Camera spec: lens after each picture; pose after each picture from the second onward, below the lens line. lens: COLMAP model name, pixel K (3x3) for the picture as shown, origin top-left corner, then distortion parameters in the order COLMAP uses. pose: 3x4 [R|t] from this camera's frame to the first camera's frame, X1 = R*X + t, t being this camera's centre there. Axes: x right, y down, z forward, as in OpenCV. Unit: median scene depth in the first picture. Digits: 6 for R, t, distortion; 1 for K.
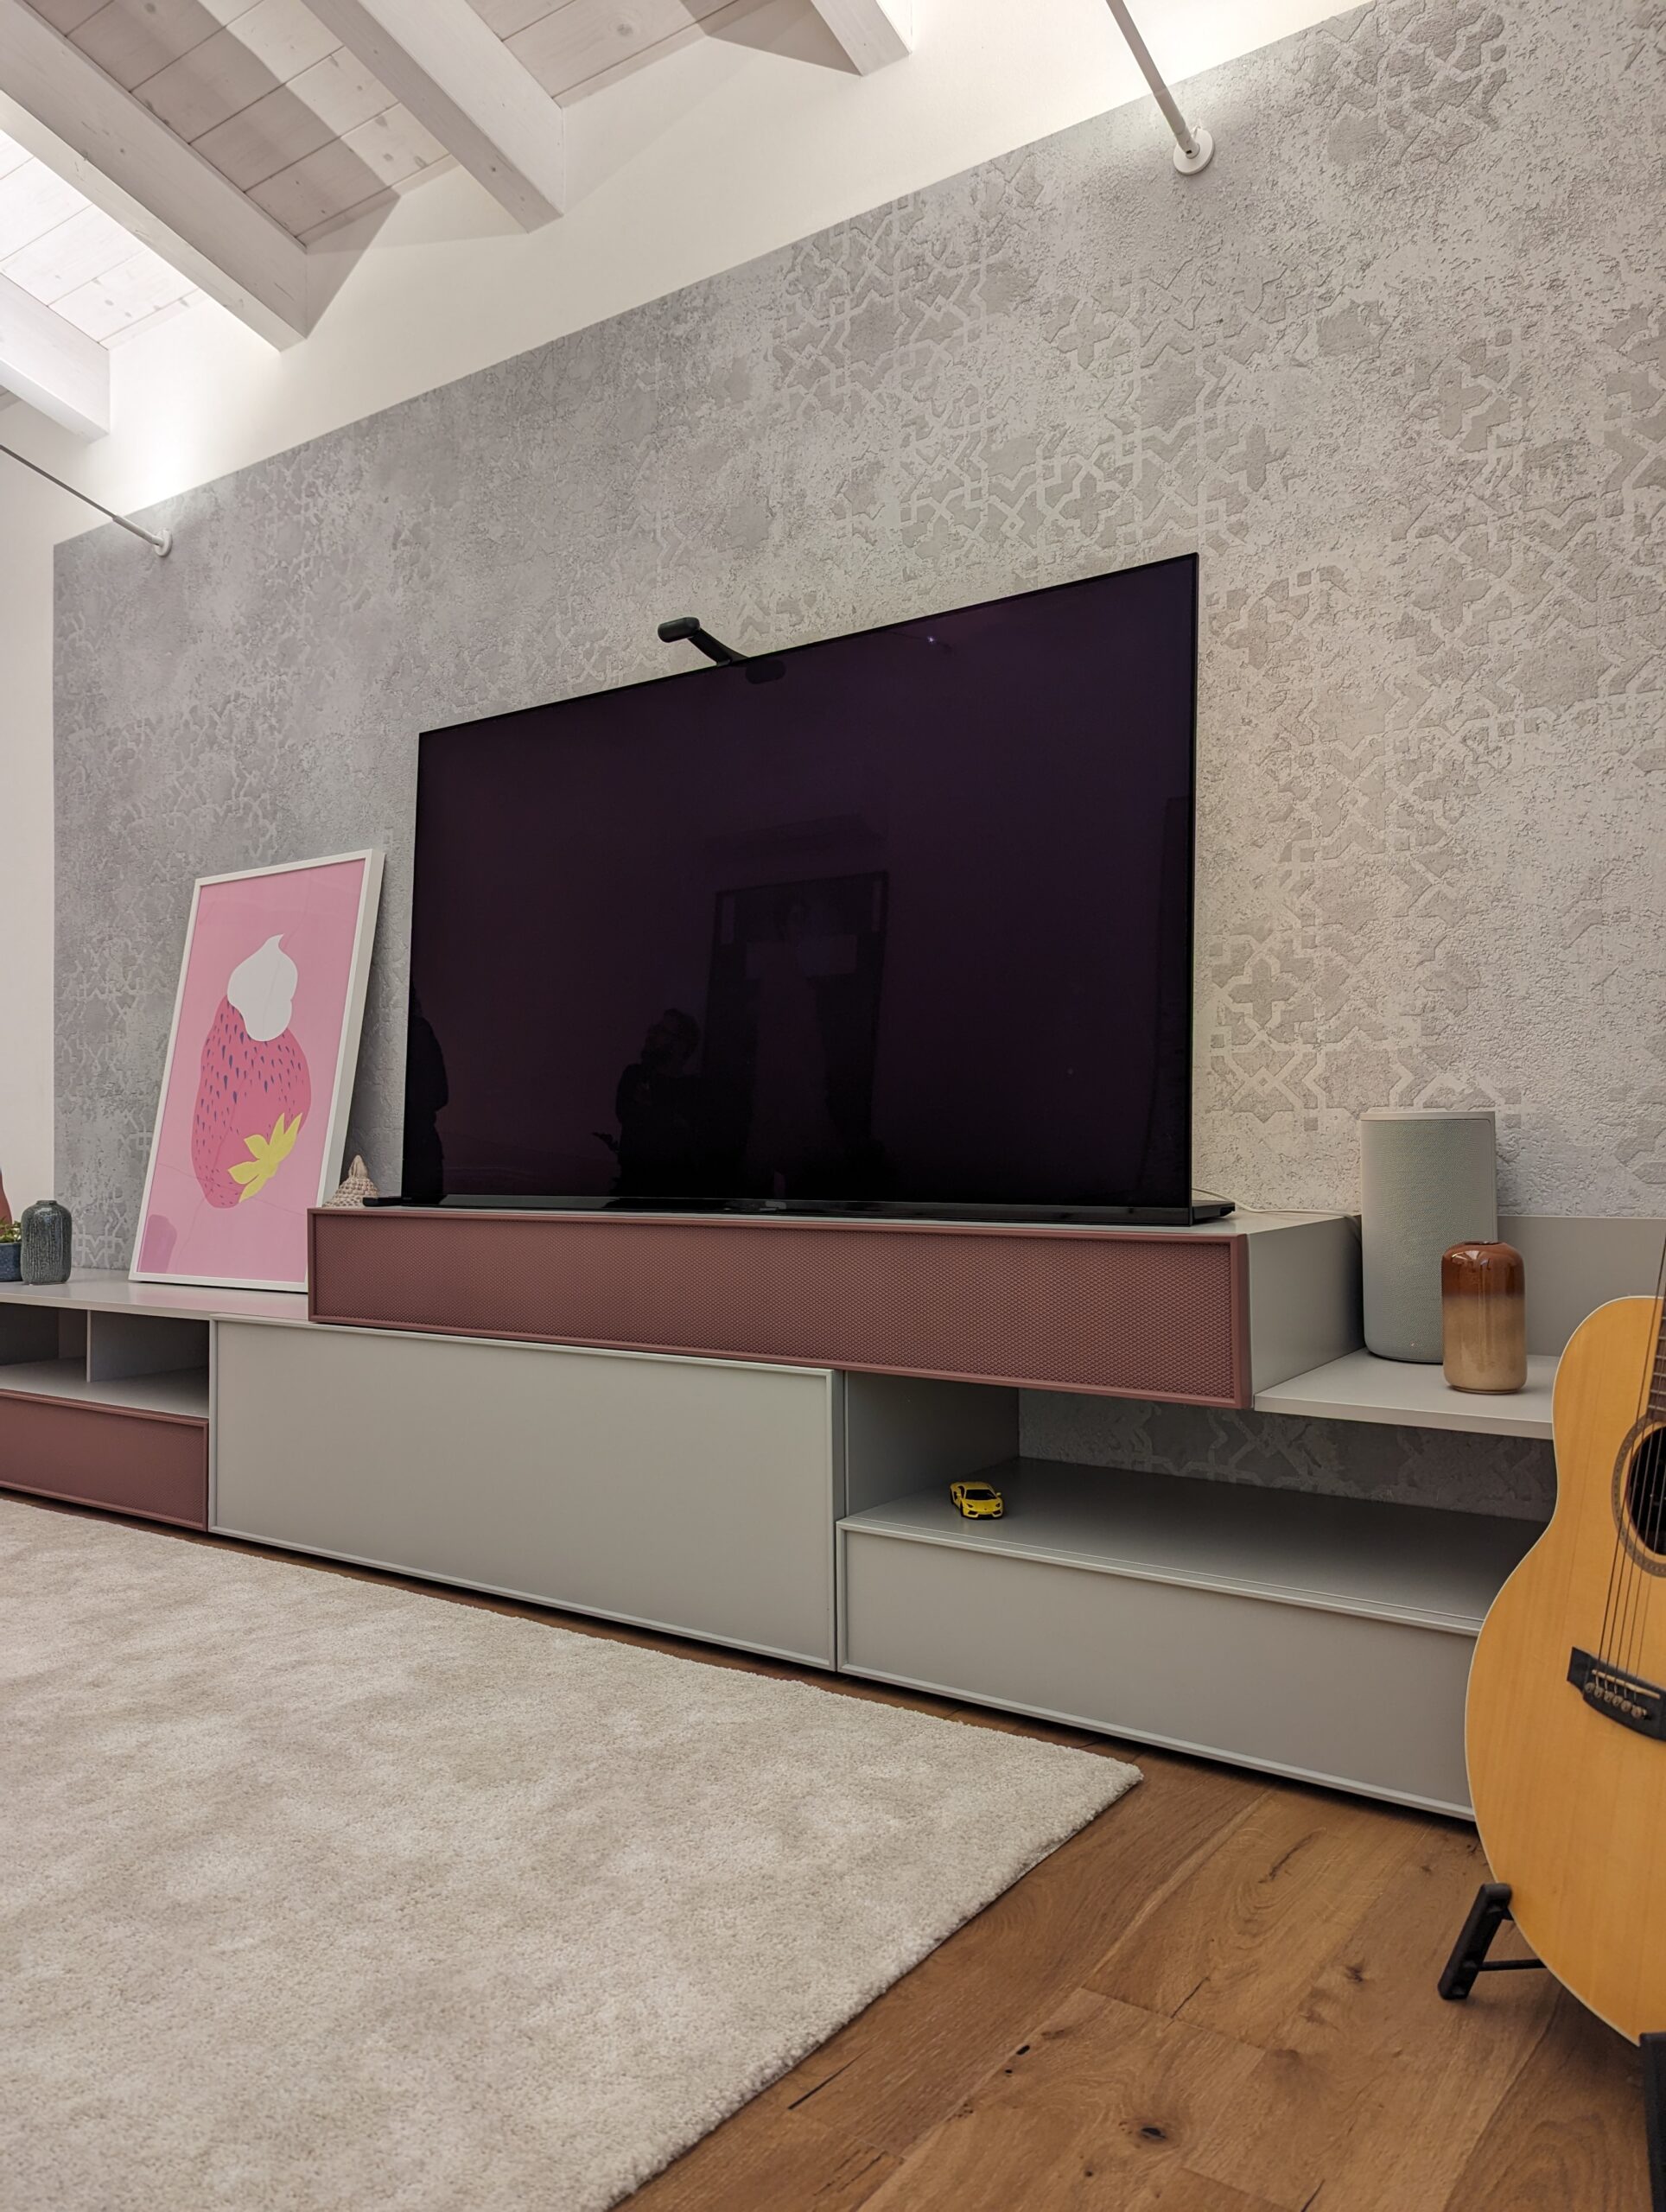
lens RADIAL K [[1555.4, 0, 834.9], [0, 1555.4, 1110.0], [0, 0, 1]] dist [0.065829, -0.067259]
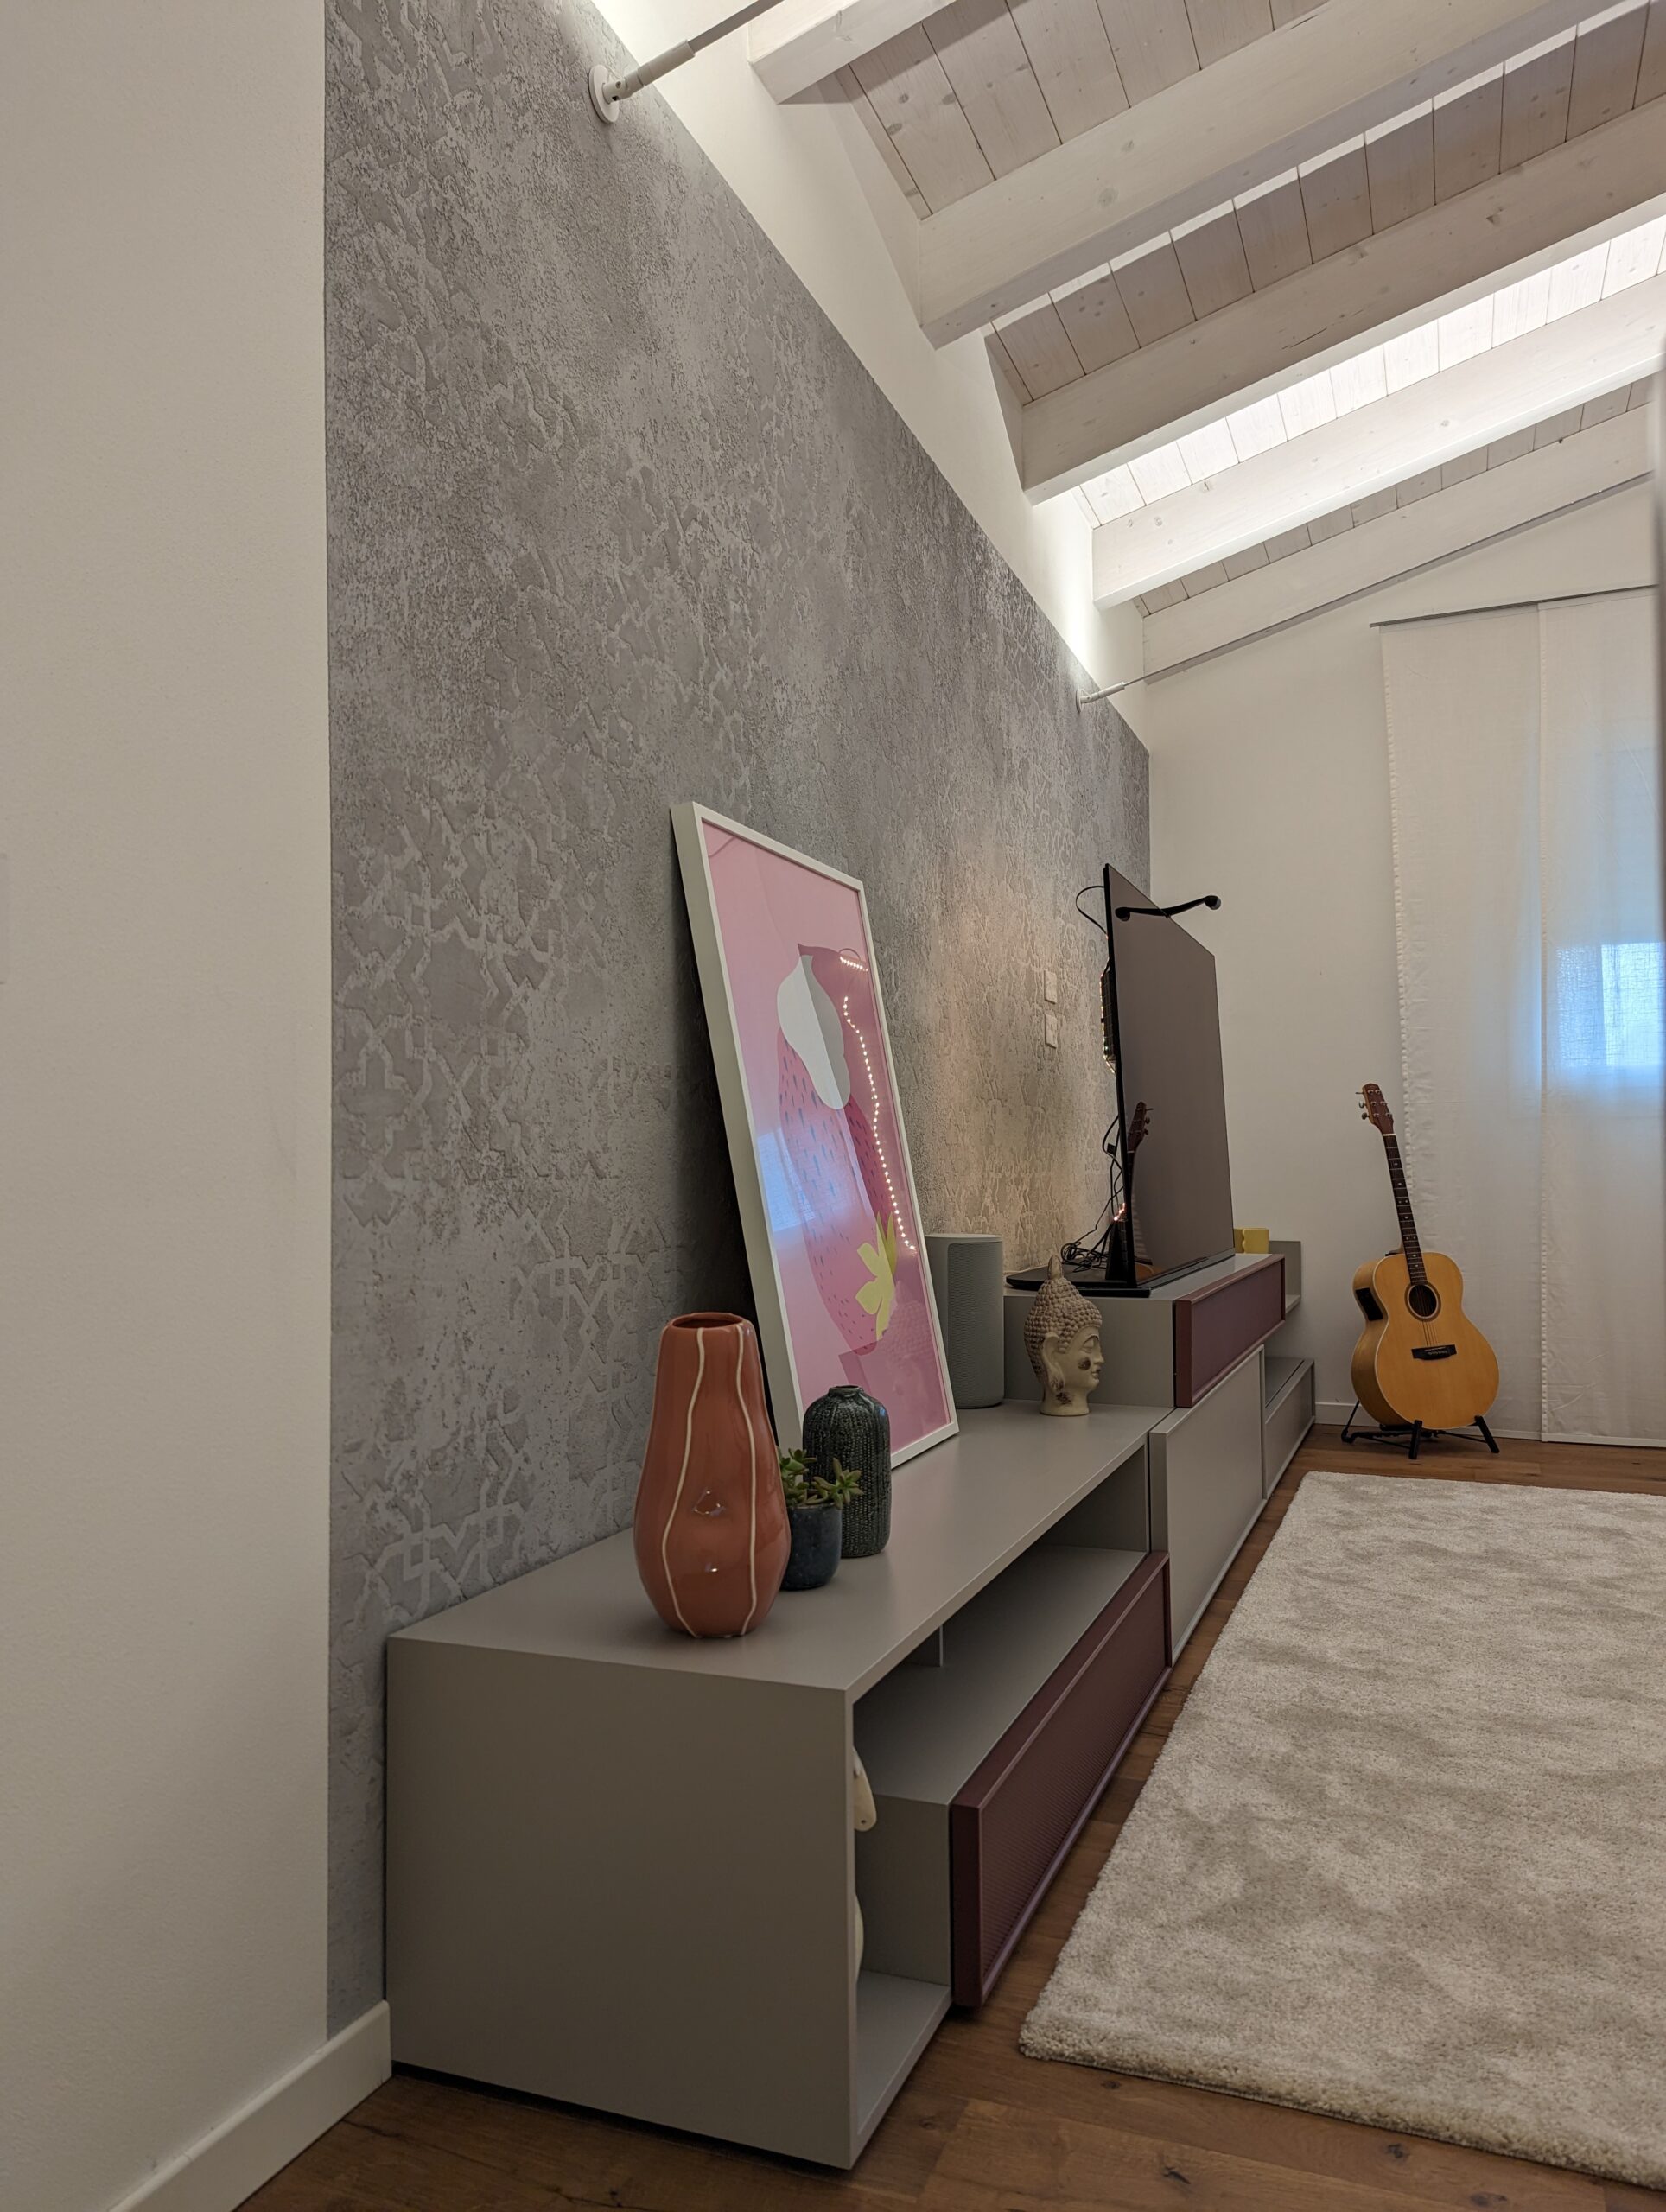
lens RADIAL K [[1555.4, 0, 825.9], [0, 1555.4, 1135.8], [0, 0, 1]] dist [0.065829, -0.067259]
pose [[-0.224658, 0.032267, 0.973903, -1.608558], [-0.008644, 0.999346, -0.035104, -0.012136], [-0.974399, -0.016305, -0.224232, 1.803488]]
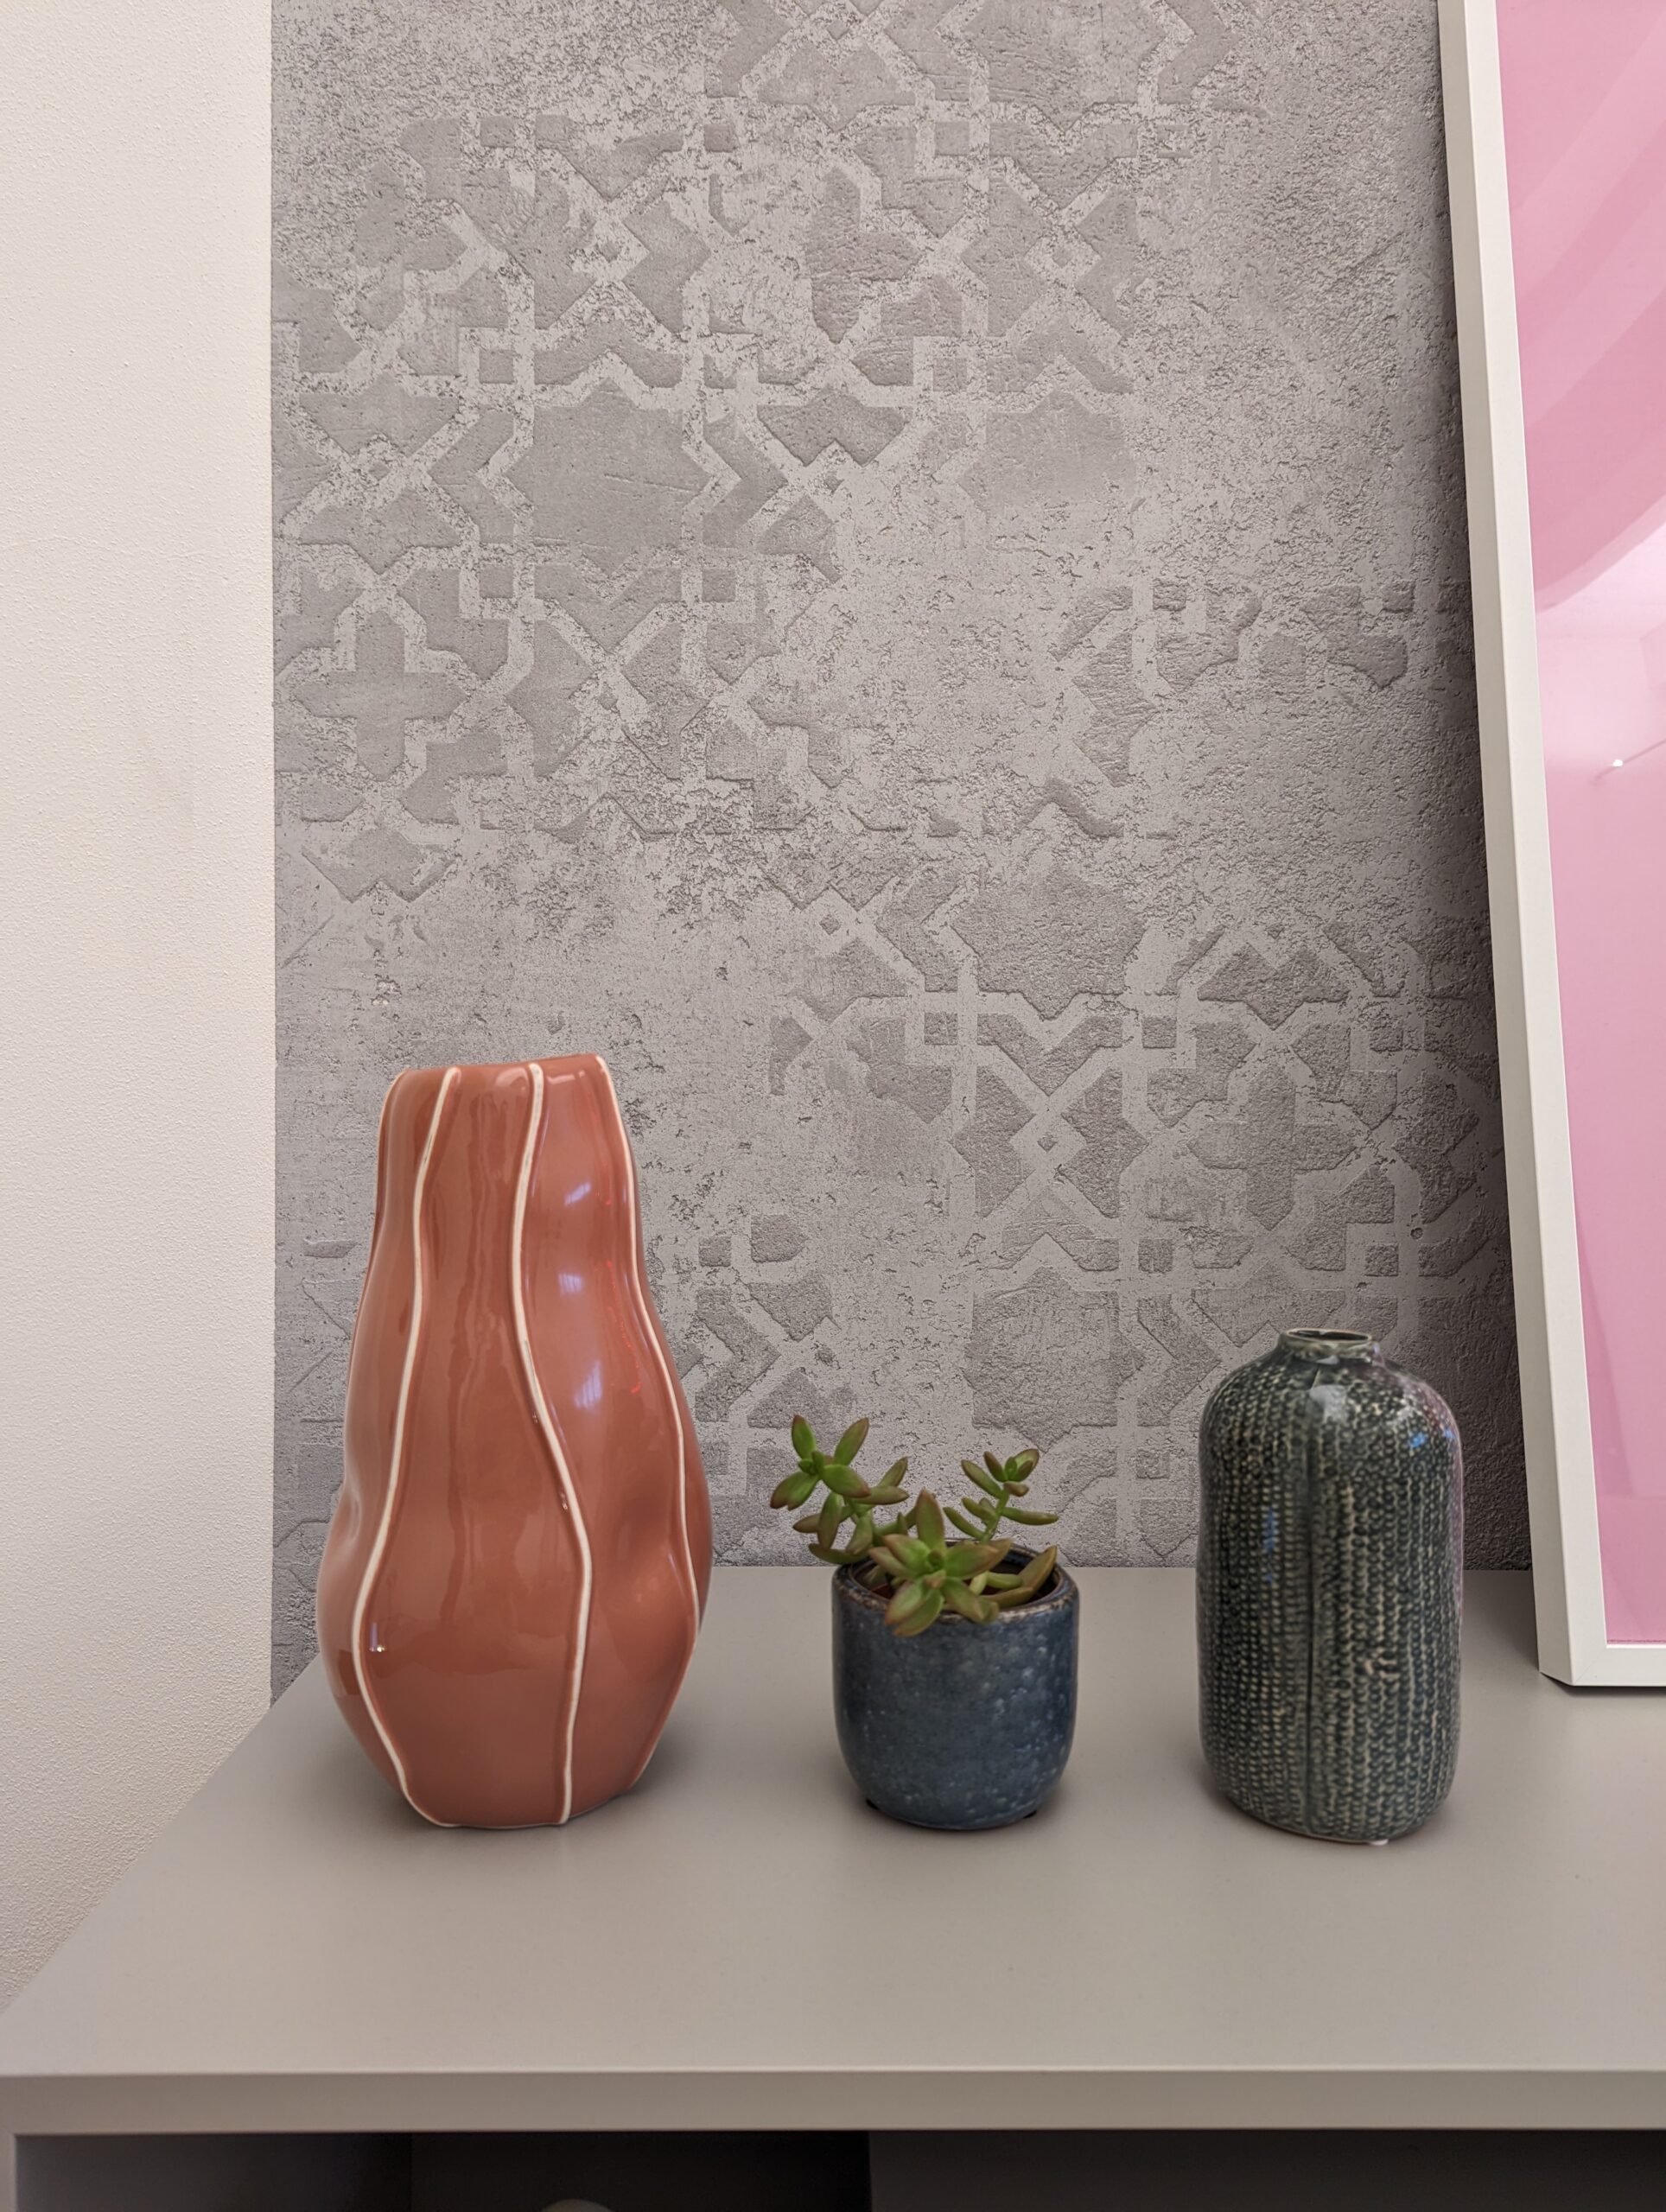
lens RADIAL K [[1555.4, 0, 846.0], [0, 1555.4, 1108.2], [0, 0, 1]] dist [0.065829, -0.067259]
pose [[0.809478, 0.001841, 0.587147, -1.043305], [-0.026484, 0.999092, 0.033379, 0.042894], [-0.586552, -0.042570, 0.808792, 1.427998]]
